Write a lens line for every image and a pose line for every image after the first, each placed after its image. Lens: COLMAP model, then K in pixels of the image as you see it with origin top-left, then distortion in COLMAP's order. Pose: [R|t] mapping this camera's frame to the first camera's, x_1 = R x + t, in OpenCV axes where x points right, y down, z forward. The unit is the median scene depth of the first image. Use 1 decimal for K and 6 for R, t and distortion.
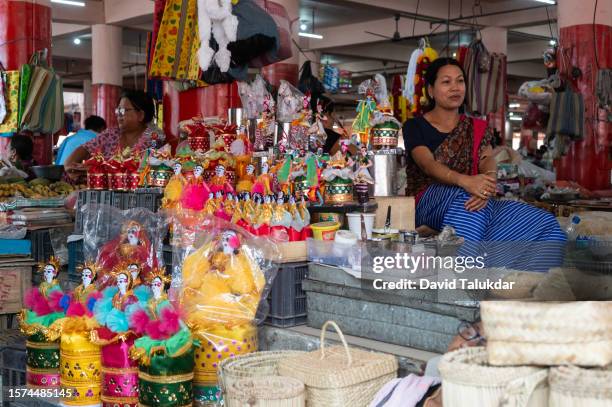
lens RADIAL K [[861.6, 0, 306.0], [0, 861.6, 203.5], [0, 0, 1]] dist [0.008245, 0.054024]
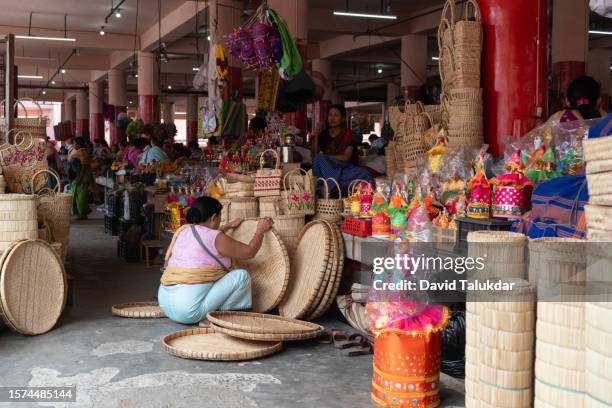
lens RADIAL K [[778.7, 0, 306.0], [0, 778.7, 204.0], [0, 0, 1]] dist [0.040015, 0.016706]
pose [[0.936826, 0.016583, -0.349402, 0.441576], [-0.010793, 0.999770, 0.018513, 0.033976], [0.349629, -0.013572, 0.936790, -0.544040]]
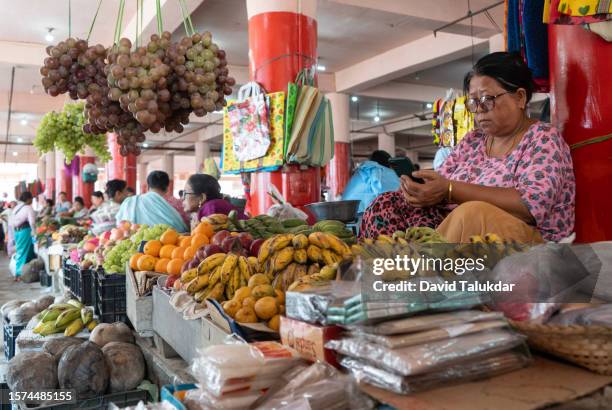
lens RADIAL K [[551.8, 0, 306.0], [0, 551.8, 205.0], [0, 0, 1]] dist [0.000382, -0.002253]
pose [[0.970878, -0.025951, -0.238163, -0.188161], [0.013157, 0.998391, -0.055152, -0.014745], [0.239212, 0.050412, 0.969658, 0.495321]]
